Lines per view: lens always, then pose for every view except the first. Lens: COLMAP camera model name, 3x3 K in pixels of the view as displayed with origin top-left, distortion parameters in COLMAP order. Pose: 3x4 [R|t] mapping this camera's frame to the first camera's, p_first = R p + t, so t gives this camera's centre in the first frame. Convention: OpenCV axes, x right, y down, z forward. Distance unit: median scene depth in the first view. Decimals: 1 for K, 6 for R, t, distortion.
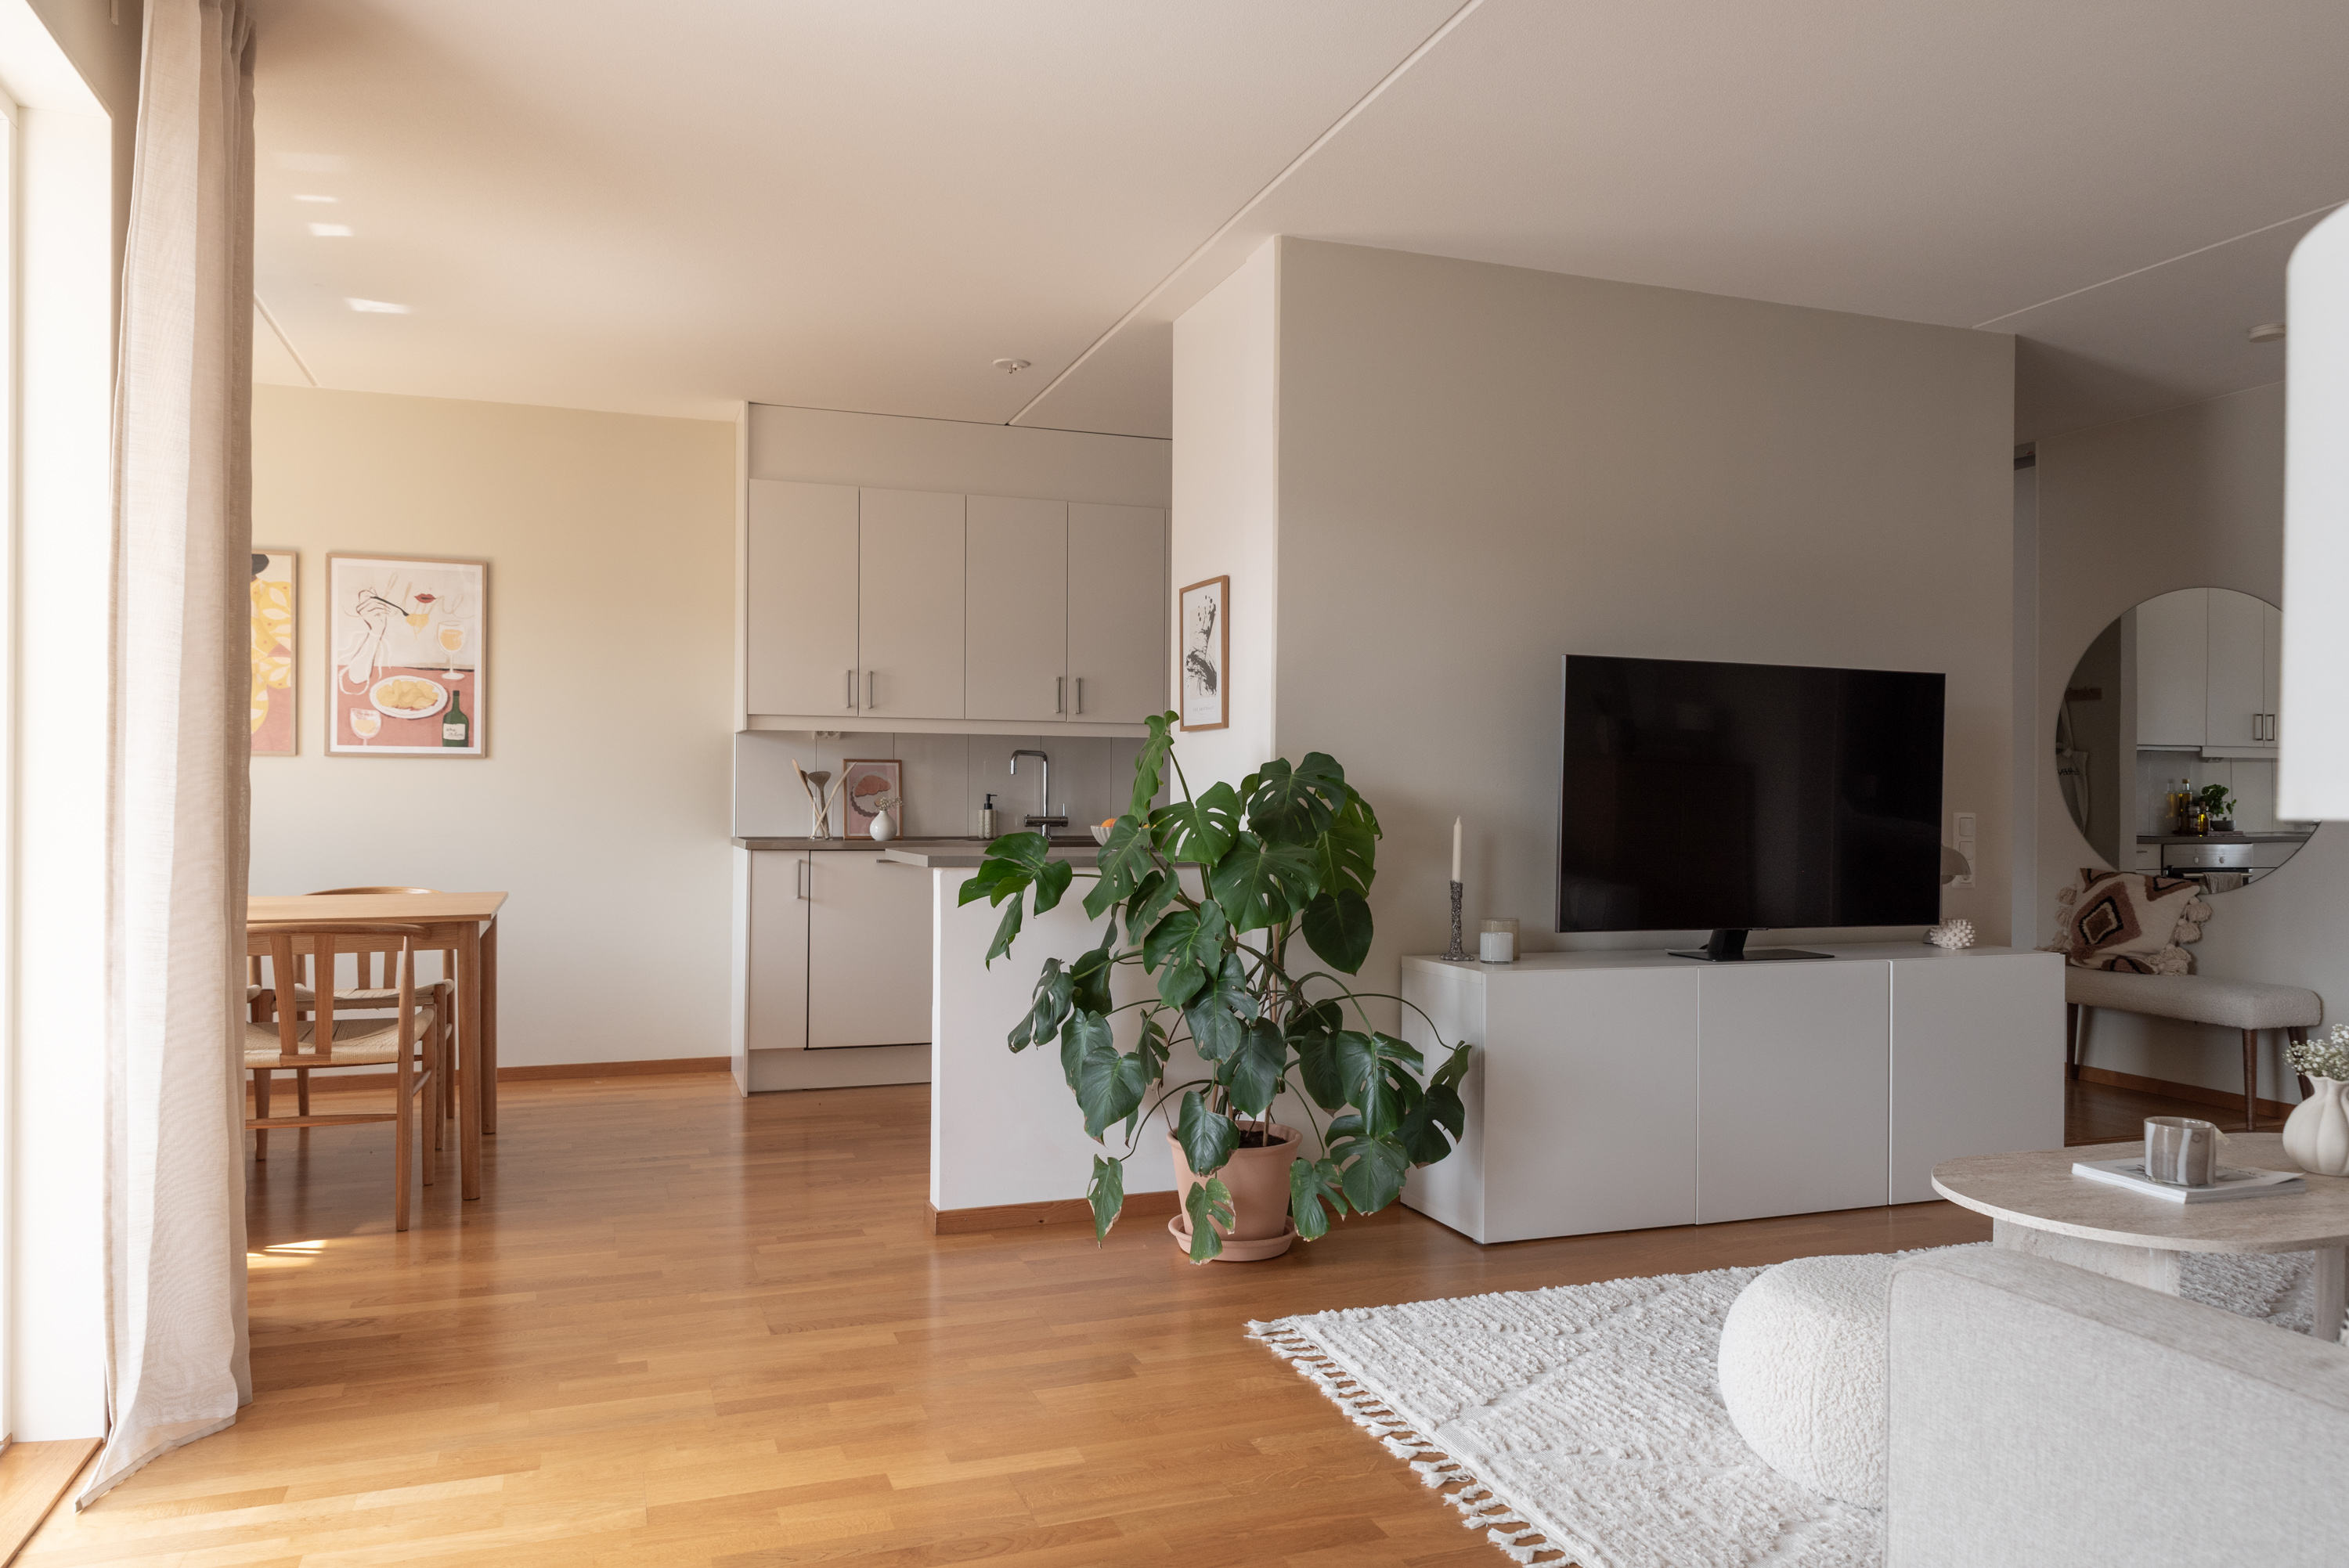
lens RADIAL K [[1624.8, 0, 1176.6], [0, 1624.8, 787.9], [0, 0, 1]] dist [0.000950, -0.000352]
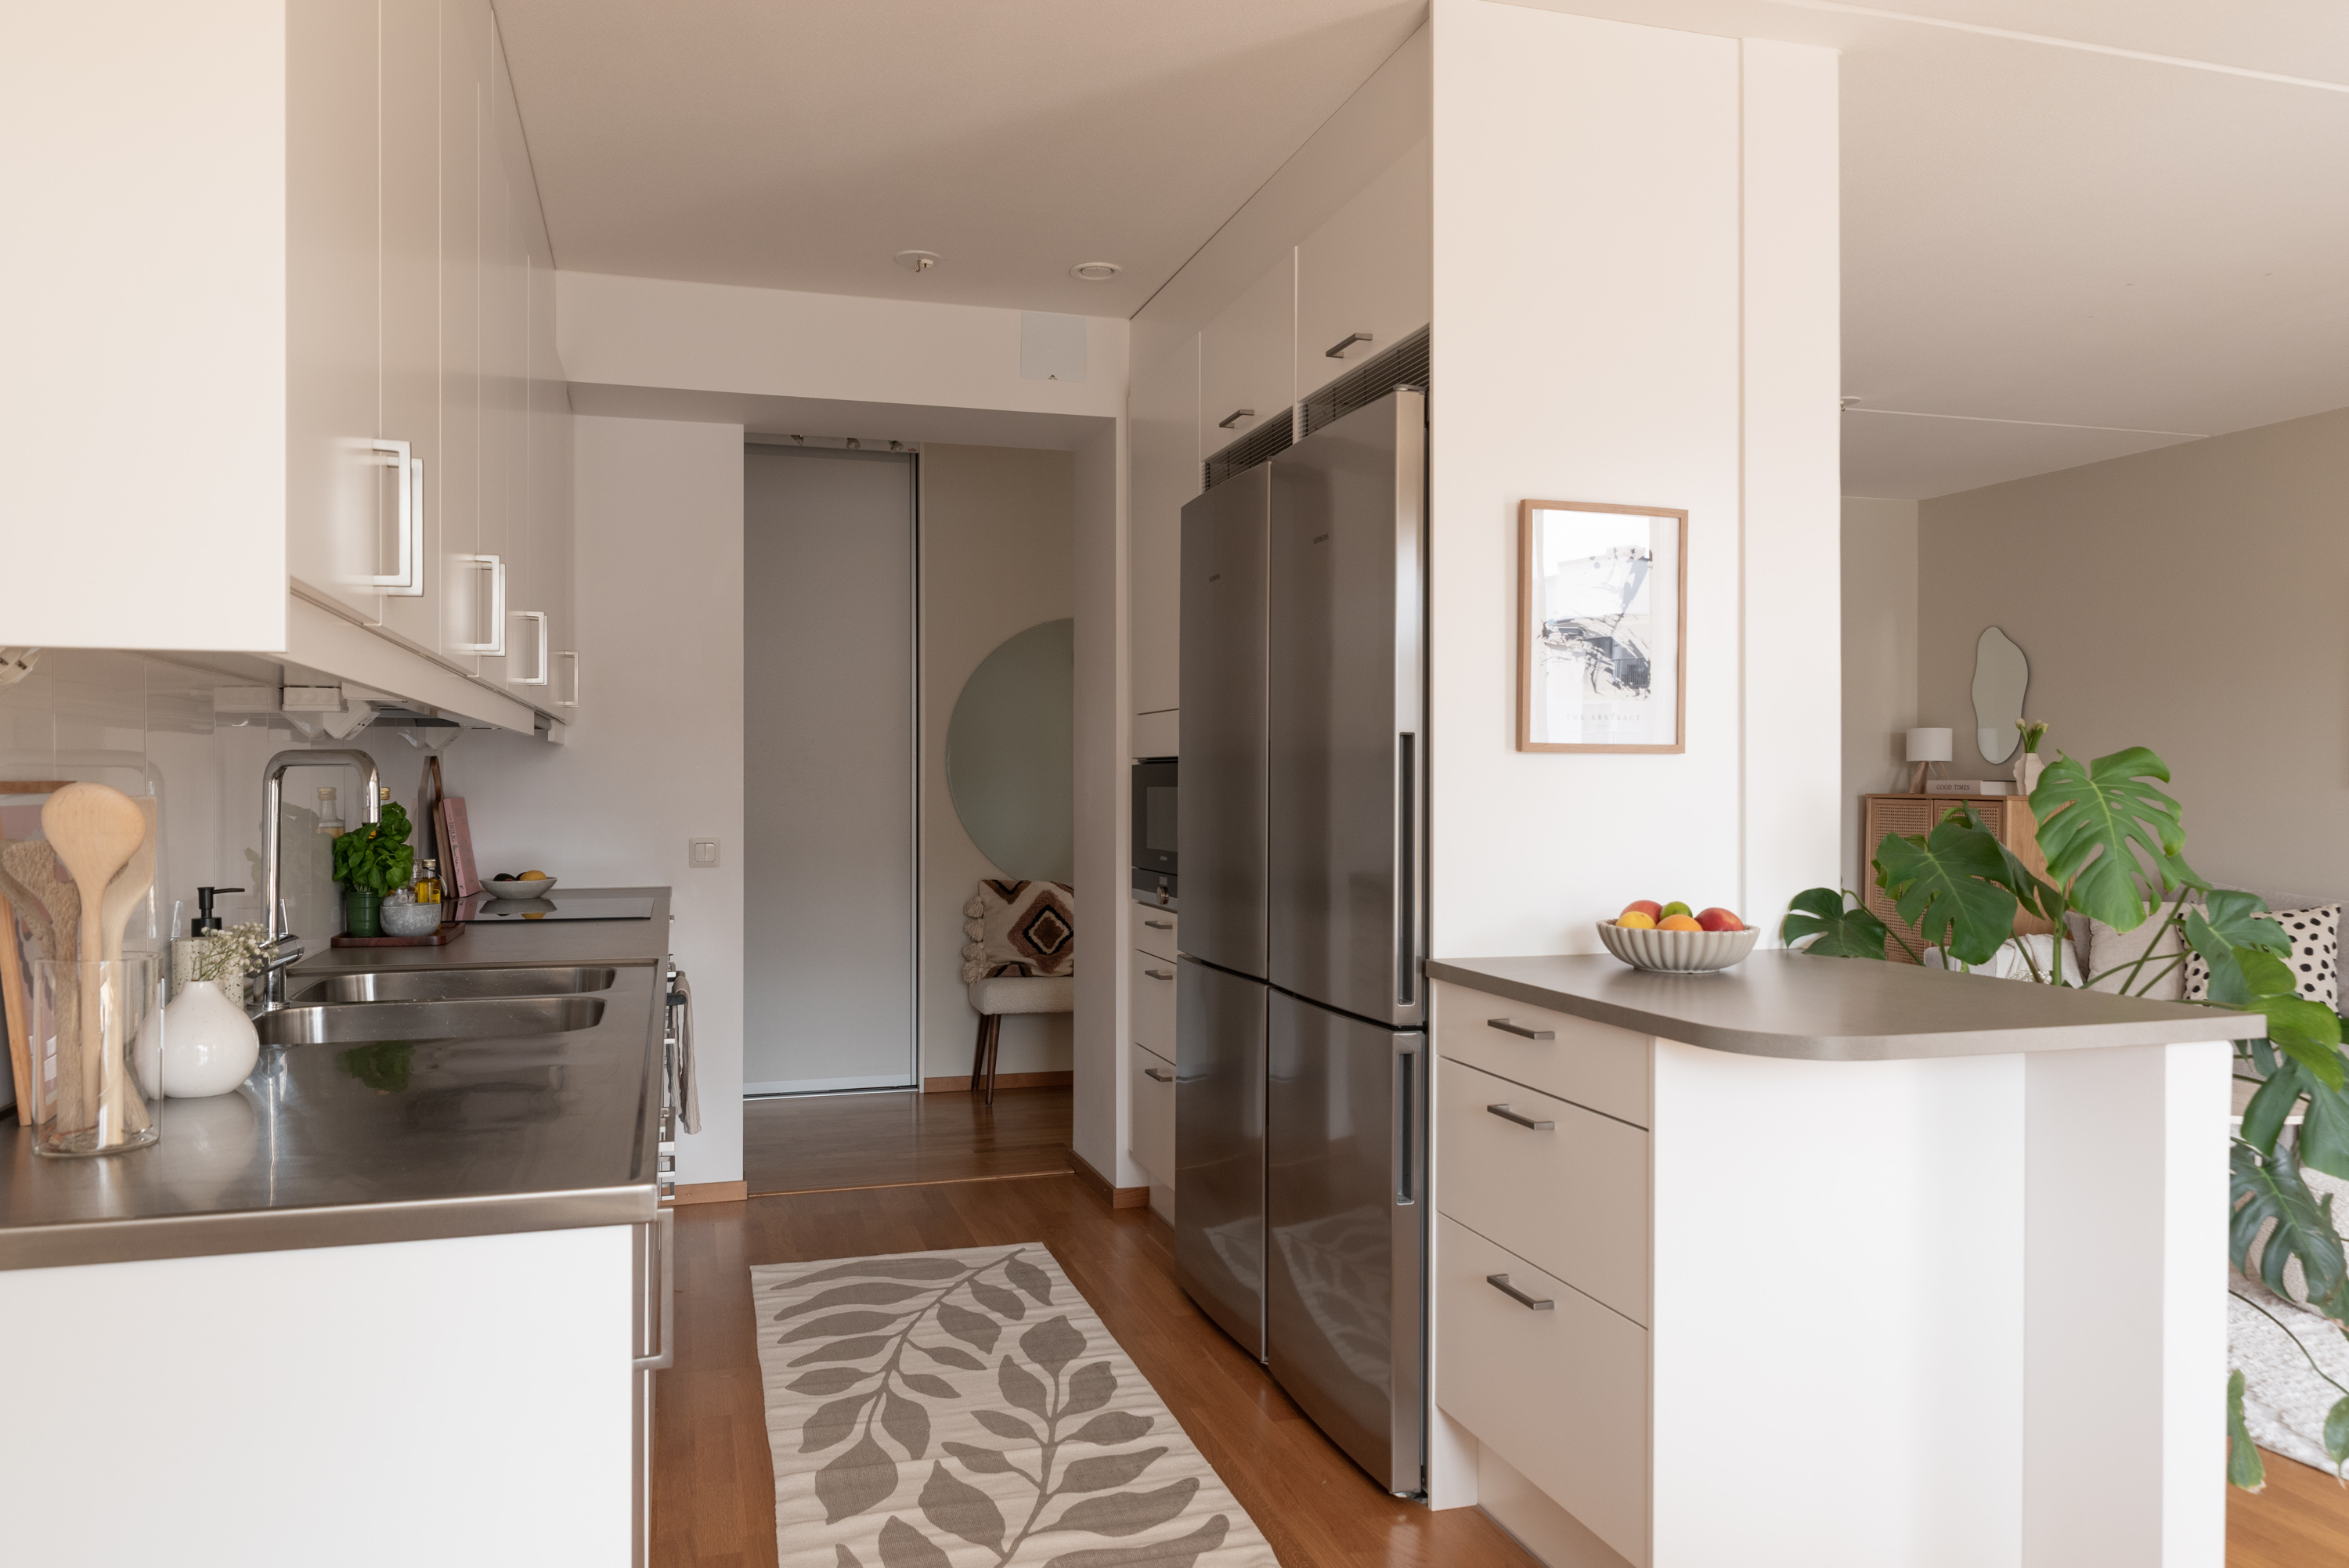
lens RADIAL K [[1624.8, 0, 1174.0], [0, 1624.8, 784.7], [0, 0, 1]] dist [0.000950, -0.000352]
pose [[0.042898, -0.011213, 0.999017, -0.596266], [-0.006131, 0.999915, 0.011486, -0.029693], [-0.999061, -0.006618, 0.042825, 1.133509]]
